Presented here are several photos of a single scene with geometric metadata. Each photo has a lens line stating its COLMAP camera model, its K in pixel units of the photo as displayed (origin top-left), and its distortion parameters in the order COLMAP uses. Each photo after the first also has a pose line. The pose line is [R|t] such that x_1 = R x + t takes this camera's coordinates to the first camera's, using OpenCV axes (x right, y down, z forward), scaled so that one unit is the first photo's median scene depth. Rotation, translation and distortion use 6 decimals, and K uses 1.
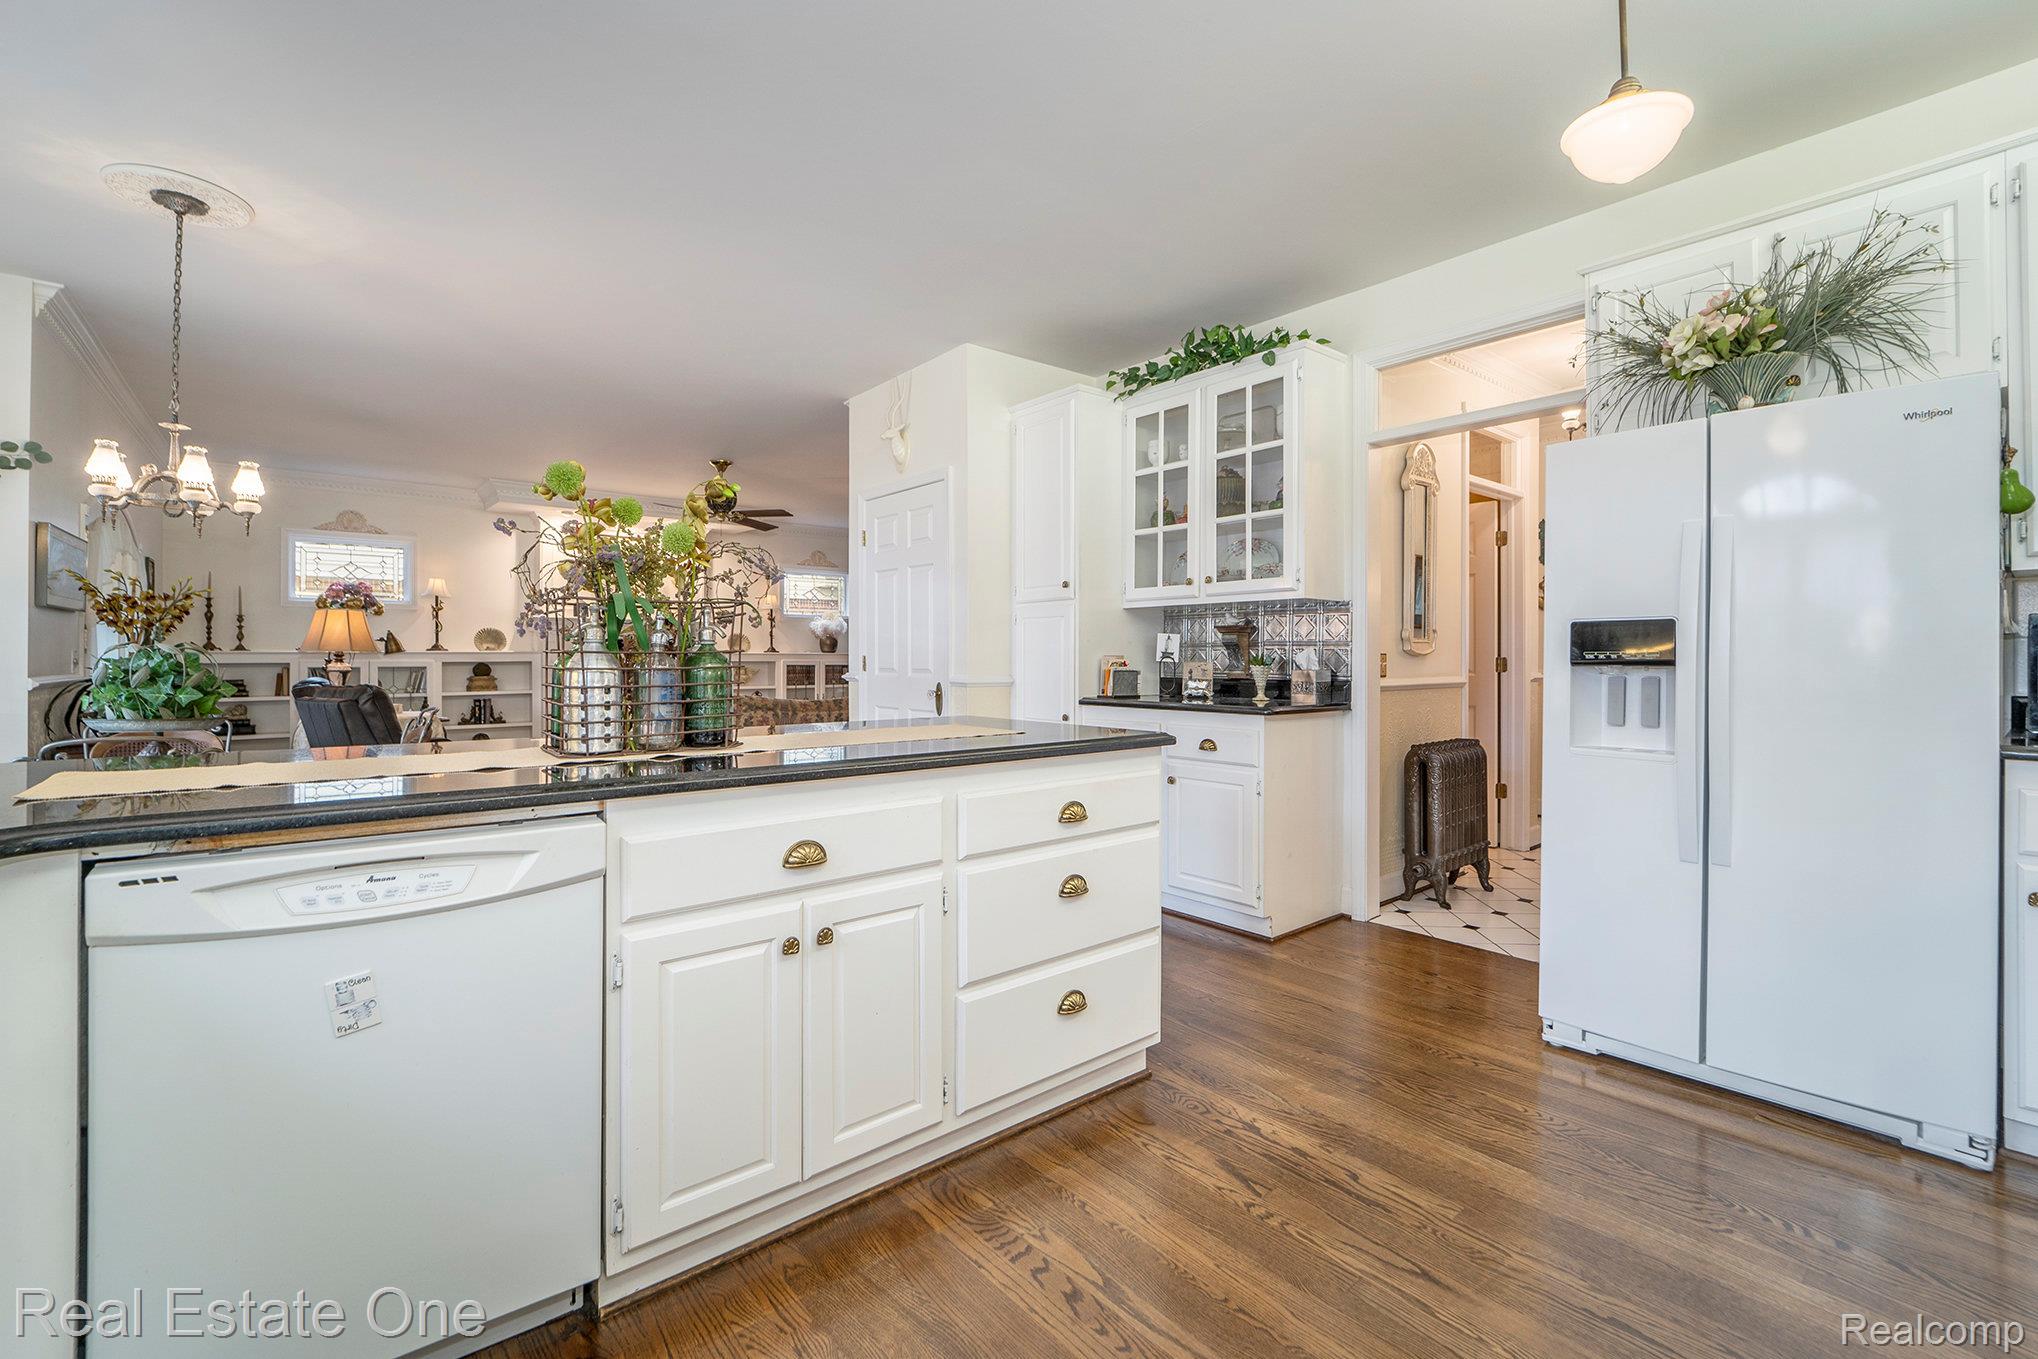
lens RADIAL K [[860.3, 0, 1014.2], [0, 860.3, 655.4], [0, 0, 1]] dist [-0.008908, -0.000194]
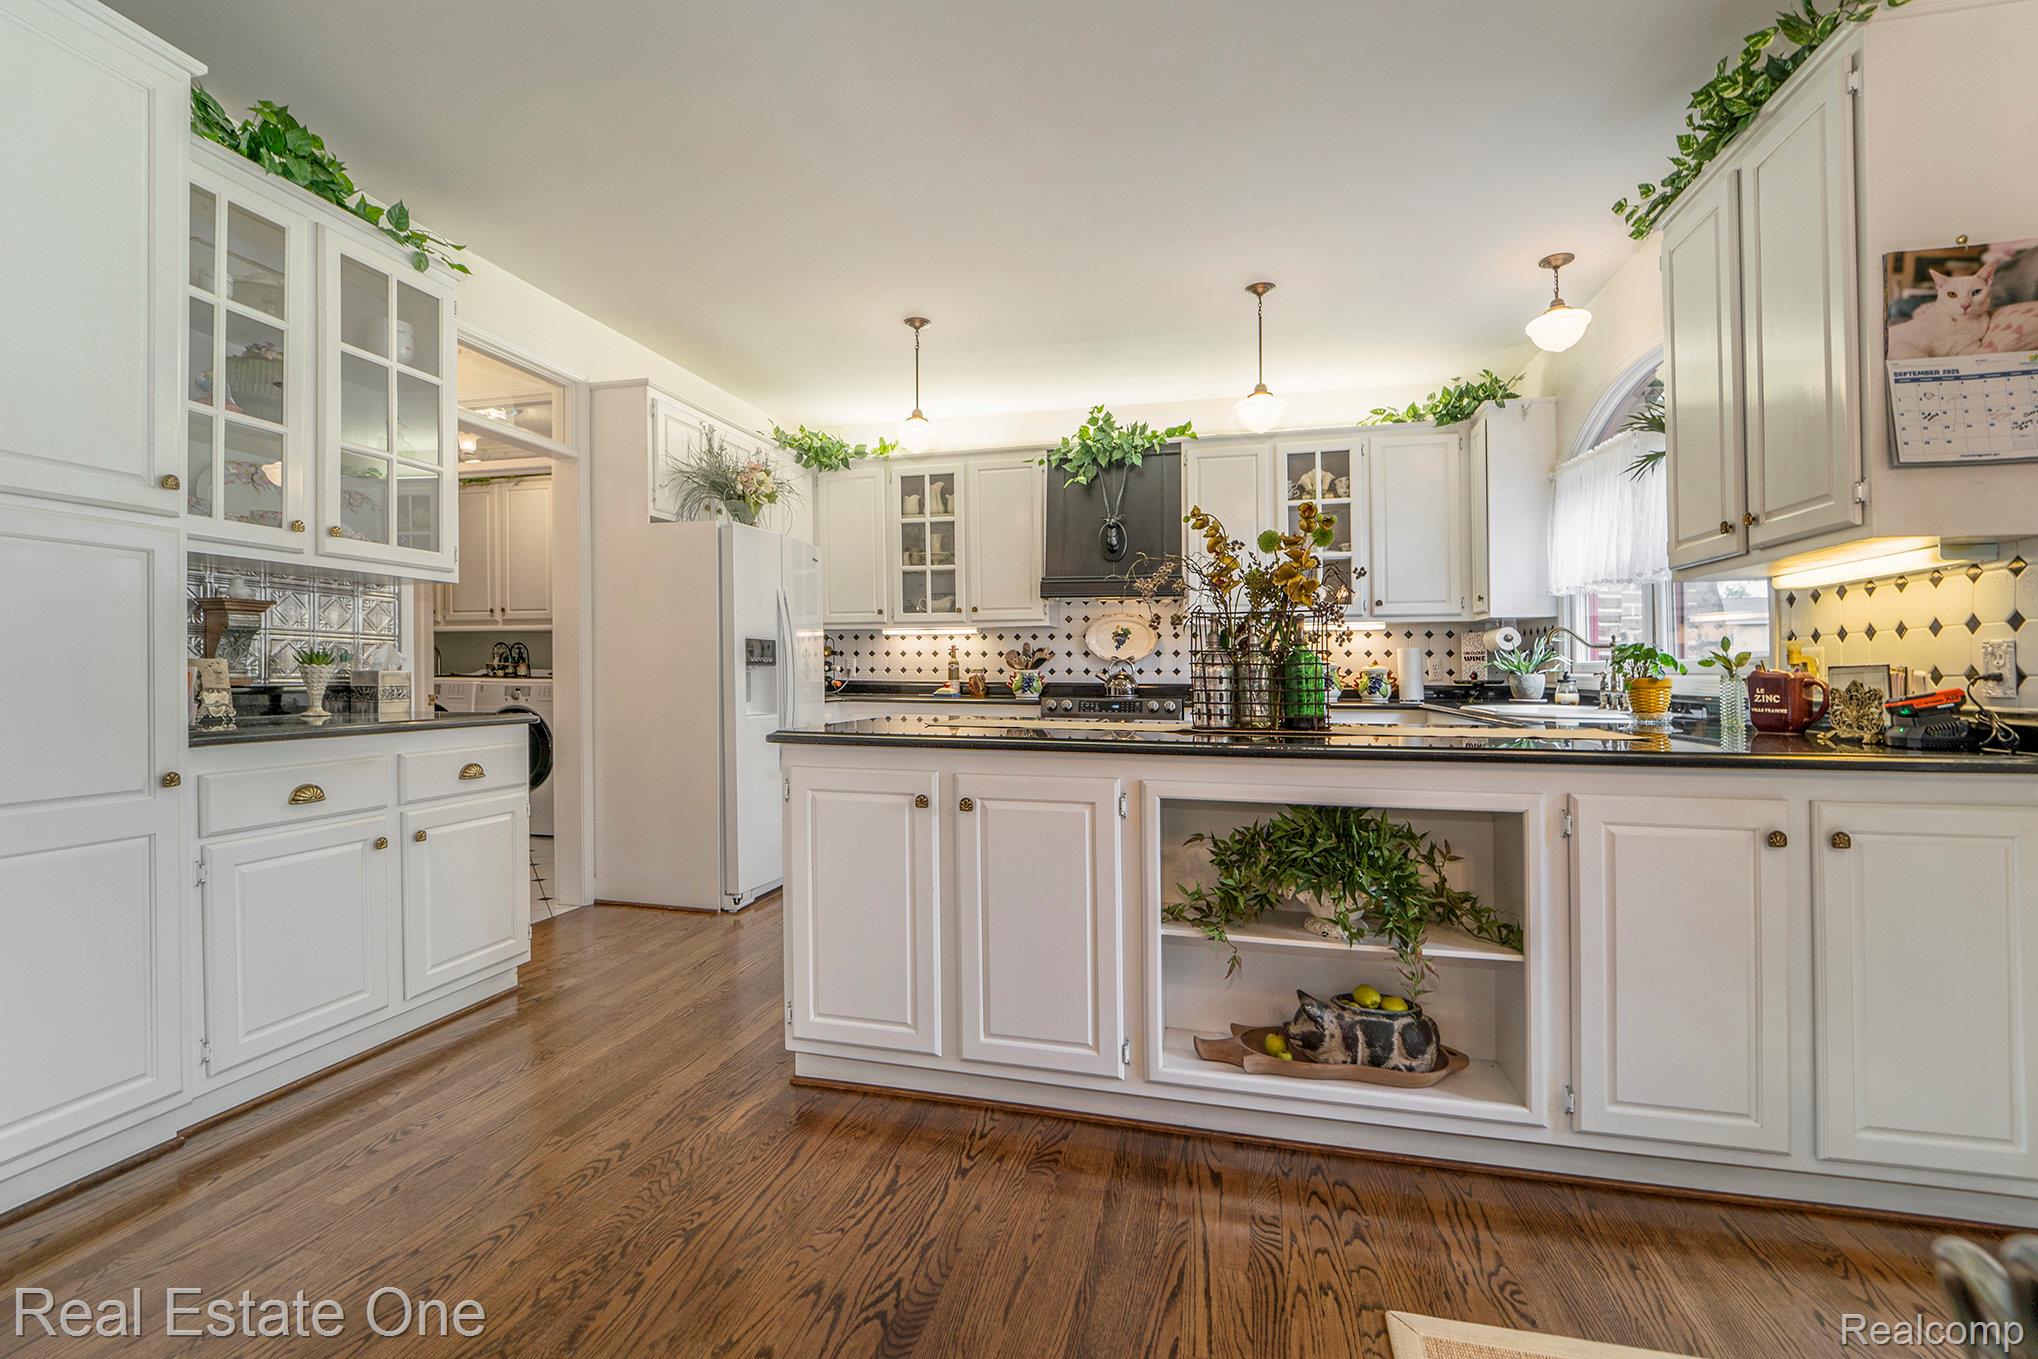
lens RADIAL K [[868.8, 0, 998.0], [0, 868.8, 667.3], [0, 0, 1]] dist [-0.024821, -0.000443]
pose [[-0.586745, 0.000528, 0.809772, -0.403391], [-0.005808, 0.999971, -0.004861, 0.009665], [-0.809751, -0.007555, -0.586725, 0.672212]]
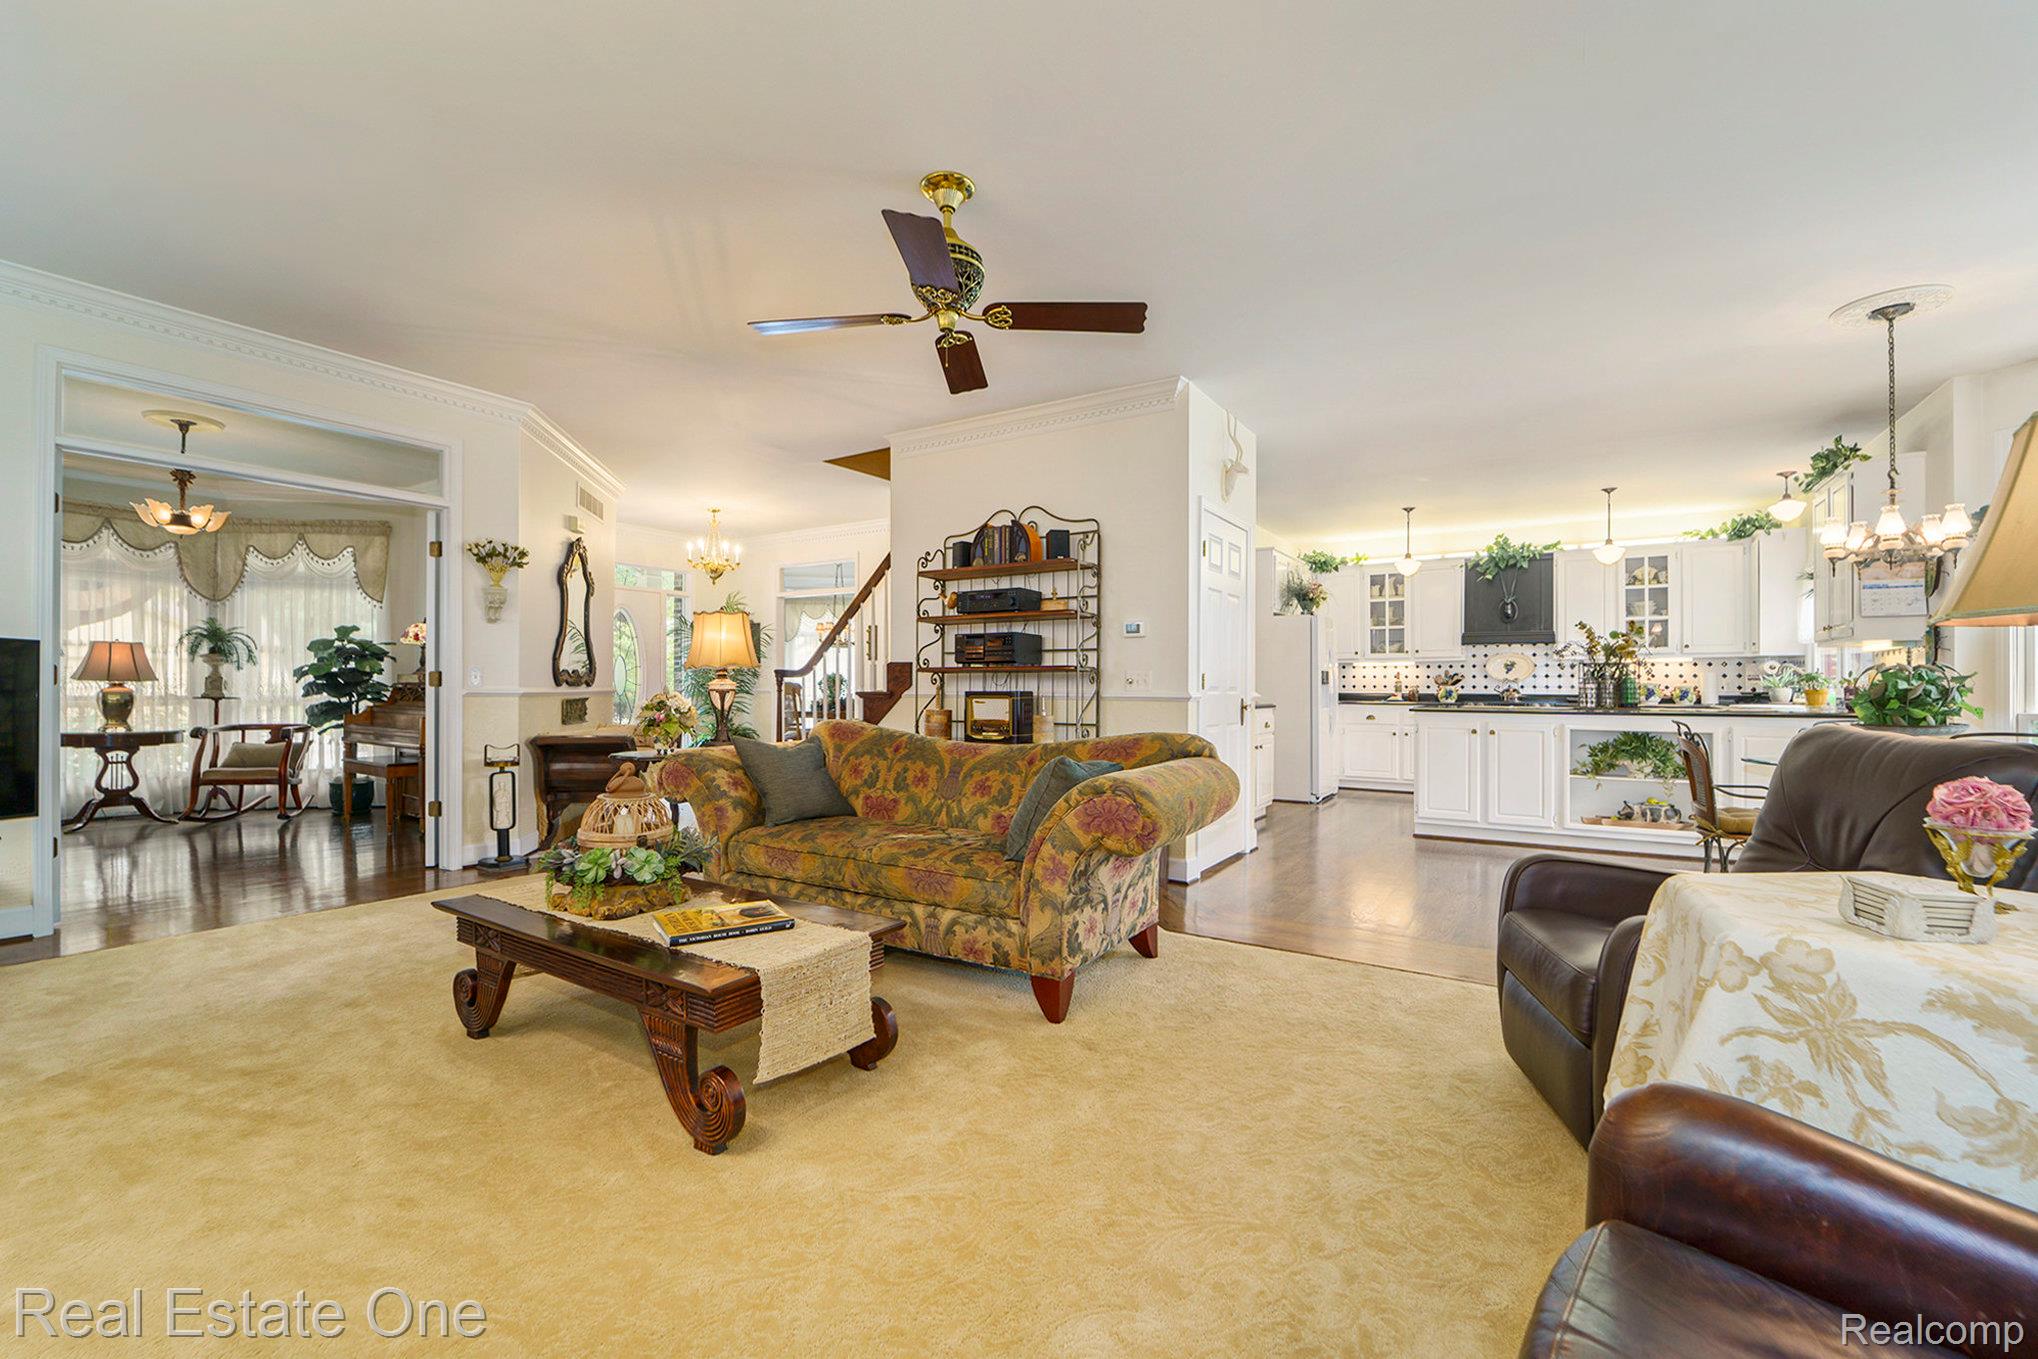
lens RADIAL K [[848.9, 0, 1043.1], [0, 848.9, 701.5], [0, 0, 1]] dist [-0.001923, -0.000259]
pose [[-0.338329, -0.017101, 0.940873, -0.880699], [-0.005624, 0.999854, 0.016150, 0.014943], [-0.941011, 0.000172, -0.338376, 1.326820]]
